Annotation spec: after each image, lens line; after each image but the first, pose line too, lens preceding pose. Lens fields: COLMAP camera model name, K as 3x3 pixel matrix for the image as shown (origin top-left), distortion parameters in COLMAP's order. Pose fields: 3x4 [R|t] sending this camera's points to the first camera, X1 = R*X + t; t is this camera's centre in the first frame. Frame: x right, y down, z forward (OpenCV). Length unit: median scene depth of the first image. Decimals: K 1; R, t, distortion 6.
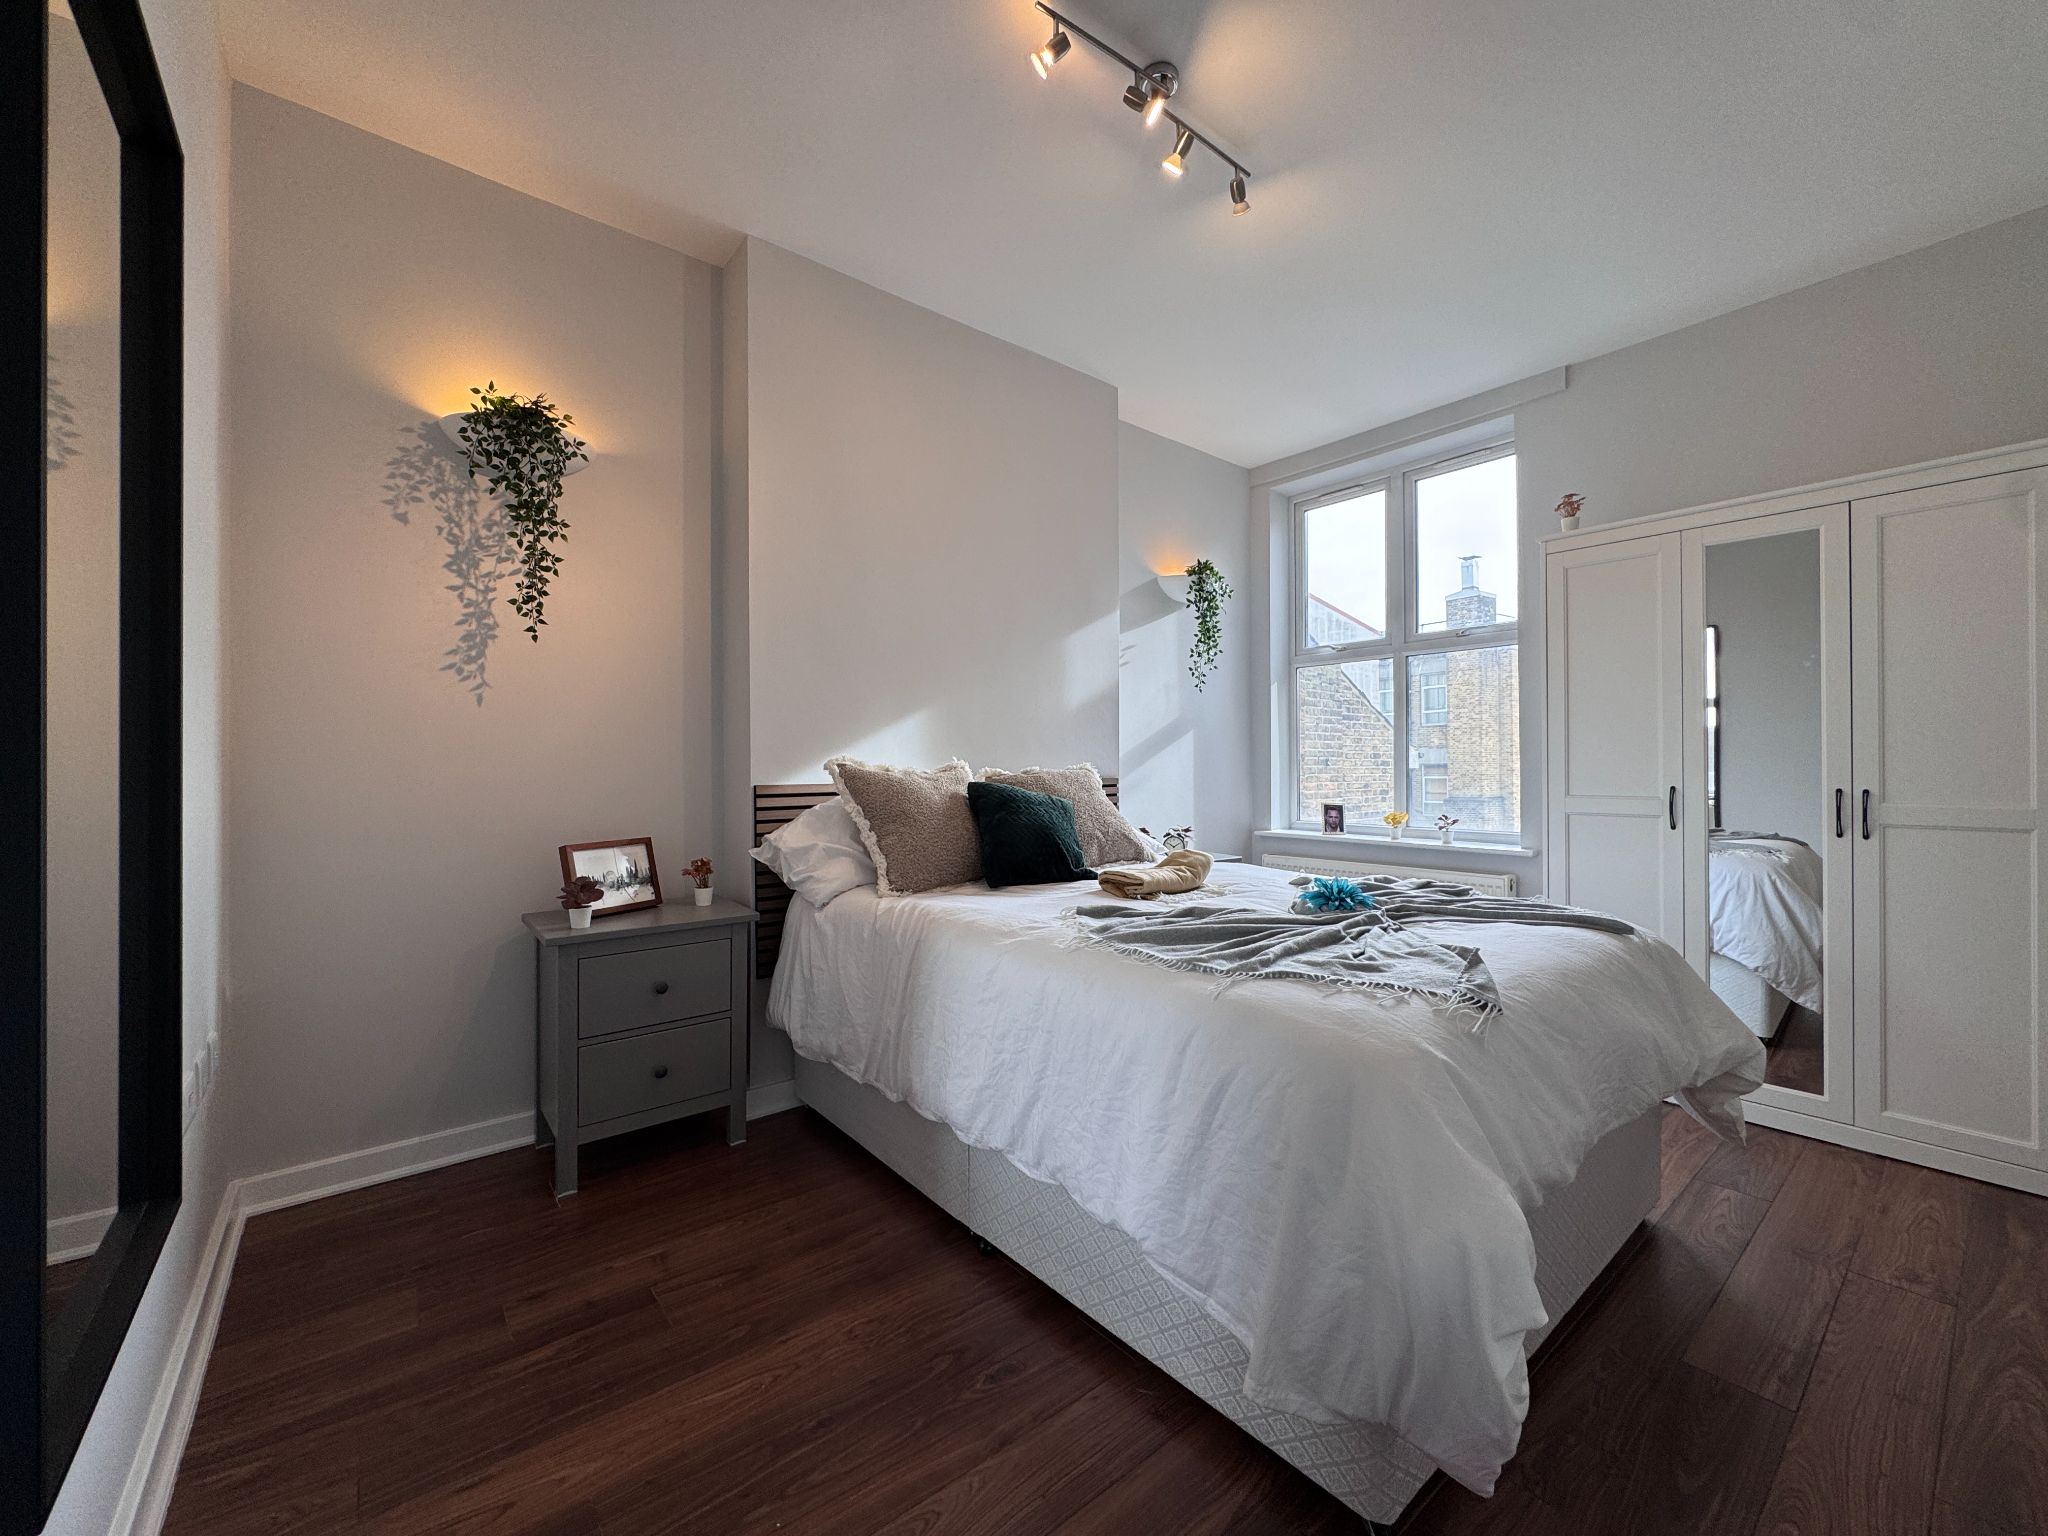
lens RADIAL K [[816.6, 0, 1025.0], [0, 816.6, 762.7], [0, 0, 1]] dist [-0.003754, 0.000046]
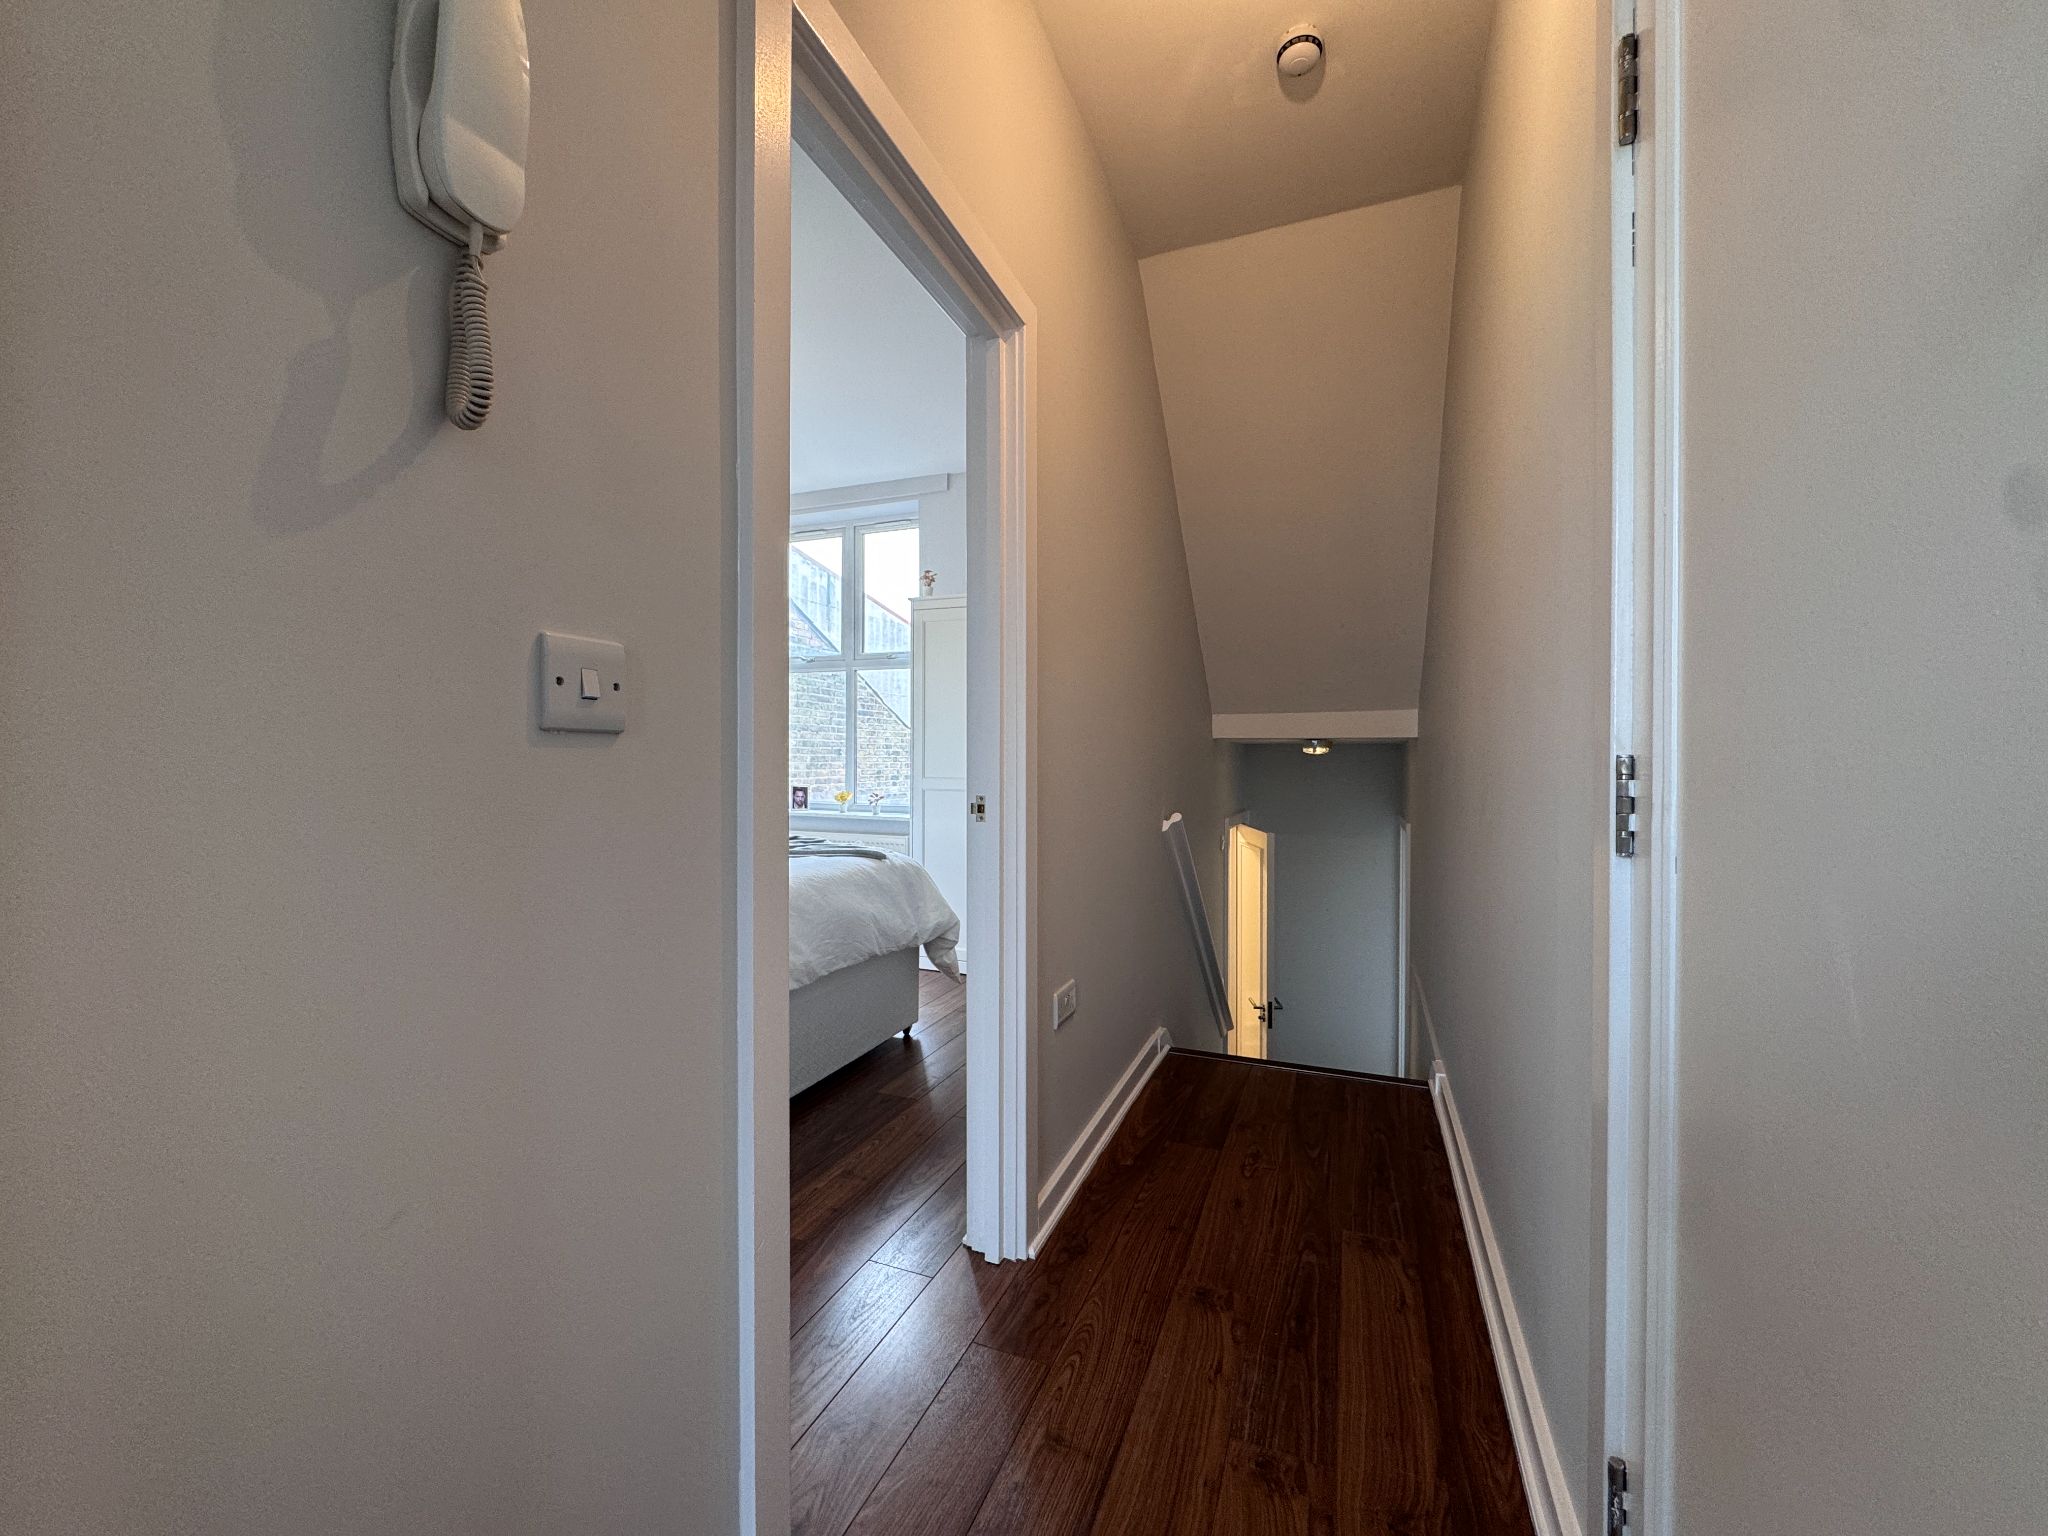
lens RADIAL K [[816.6, 0, 1008.3], [0, 816.6, 768.6], [0, 0, 1]] dist [-0.003754, 0.000046]
pose [[0.883905, 0.000367, 0.467667, 0.143057], [-0.010697, 0.999754, 0.019432, -0.006008], [-0.467544, -0.022178, 0.883691, -0.435294]]
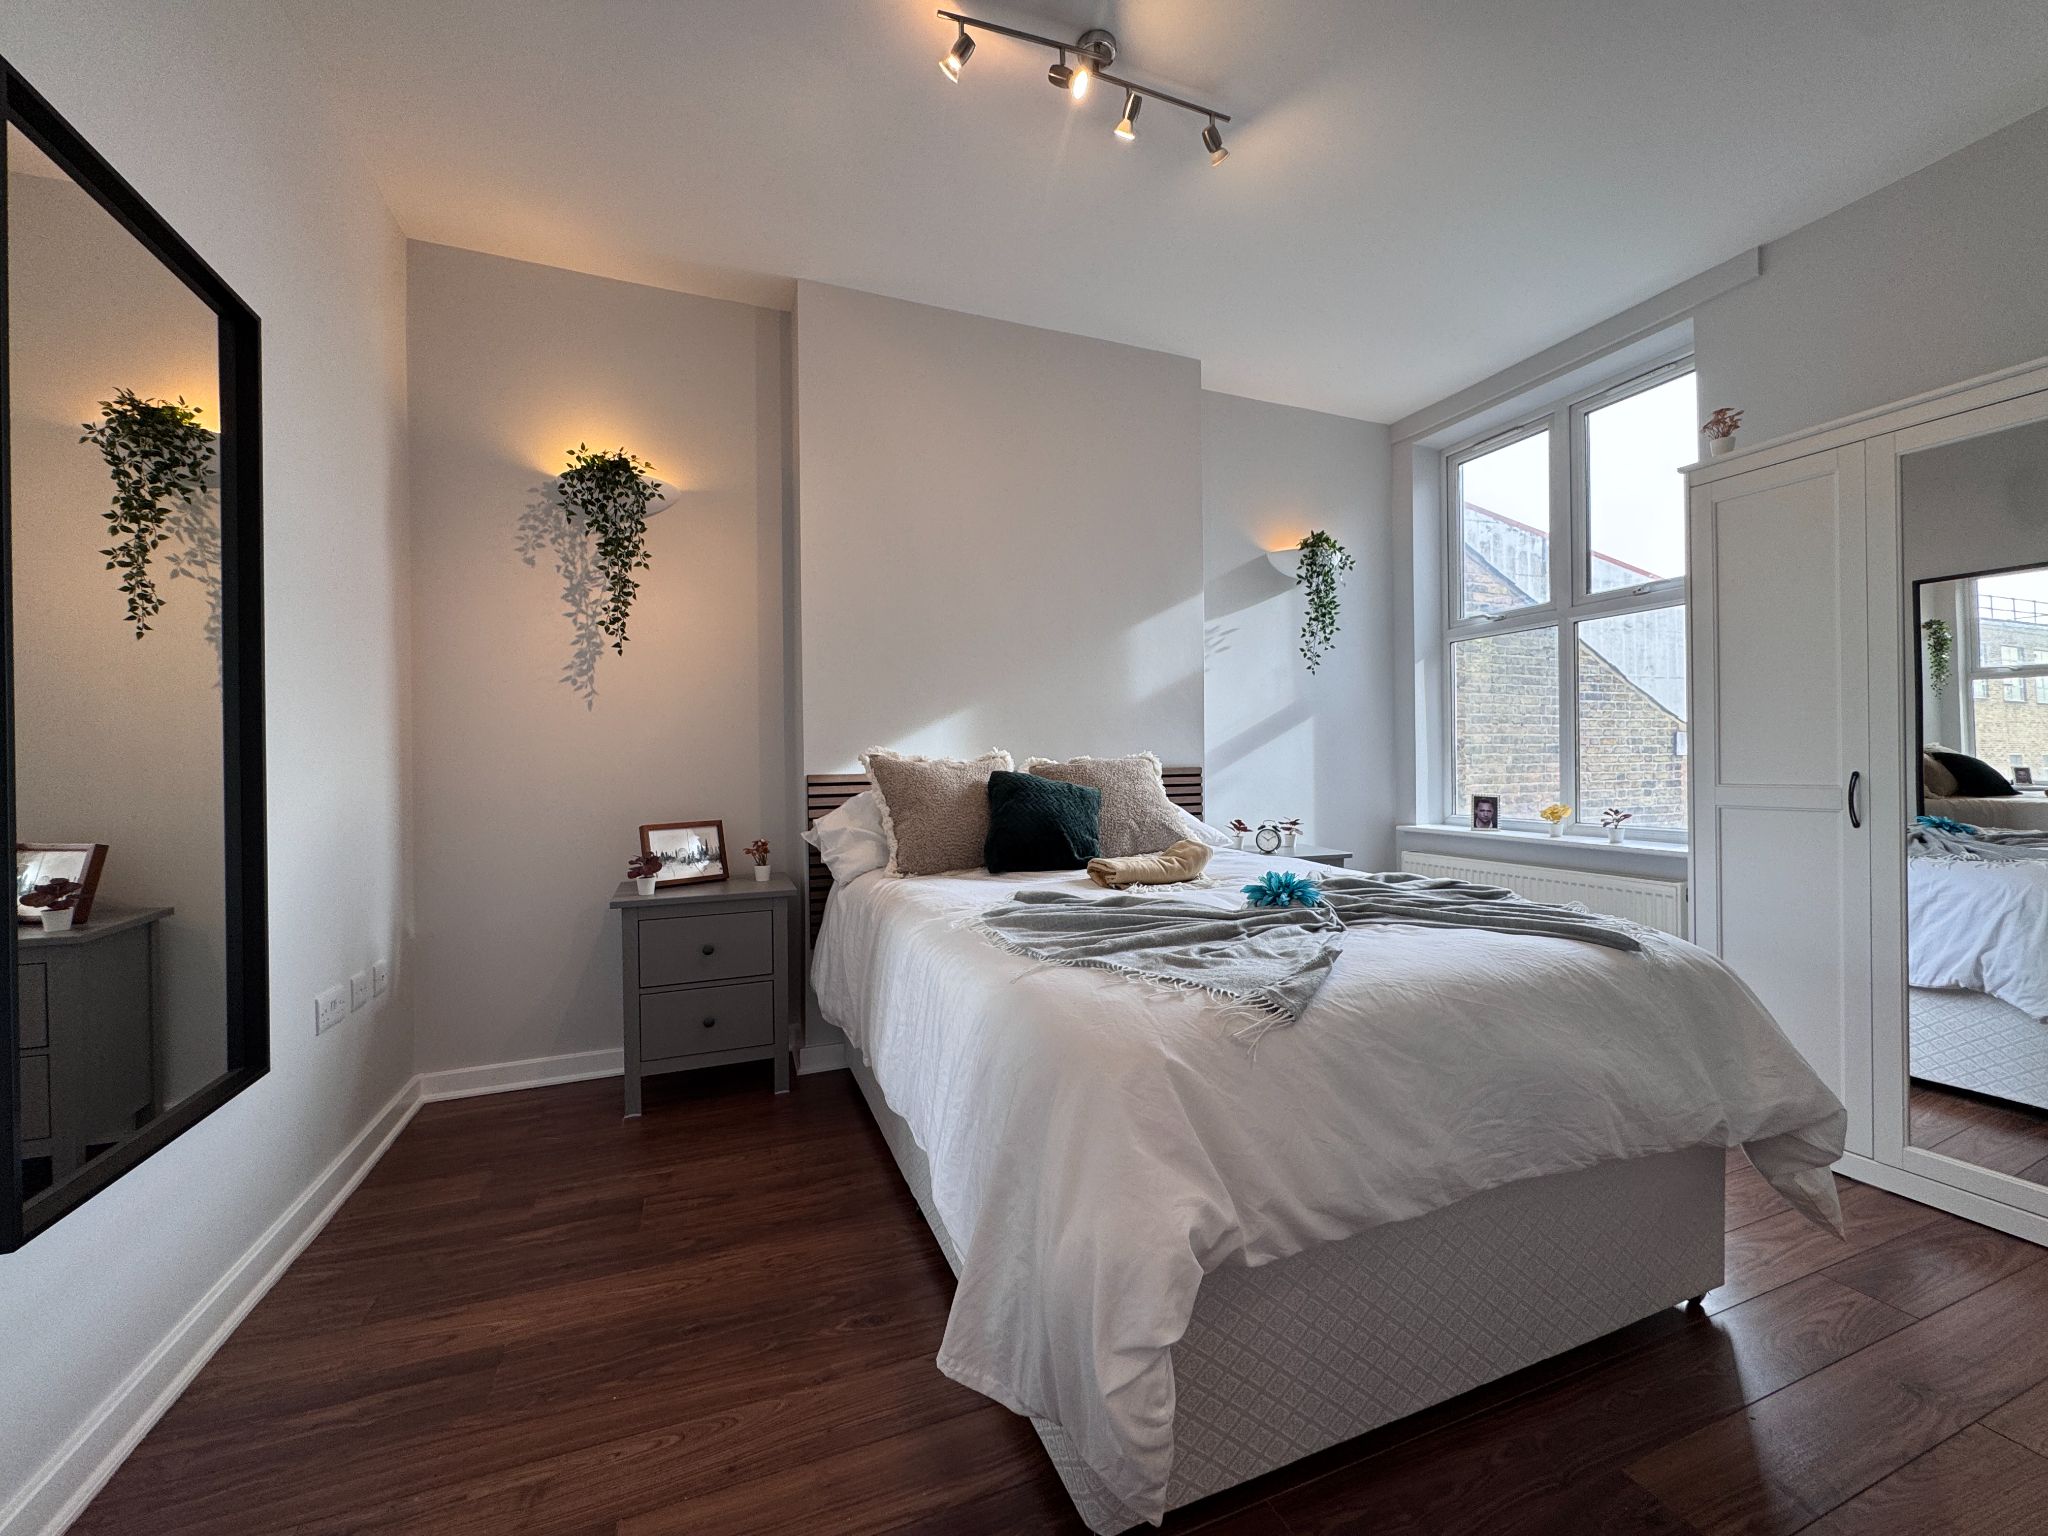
lens RADIAL K [[816.6, 0, 1022.9], [0, 816.6, 763.4], [0, 0, 1]] dist [-0.003754, 0.000046]
pose [[0.954114, -0.008297, -0.299330, 0.303713], [0.010773, 0.999920, 0.006620, 0.008115], [0.299251, -0.009541, 0.954127, 0.029465]]
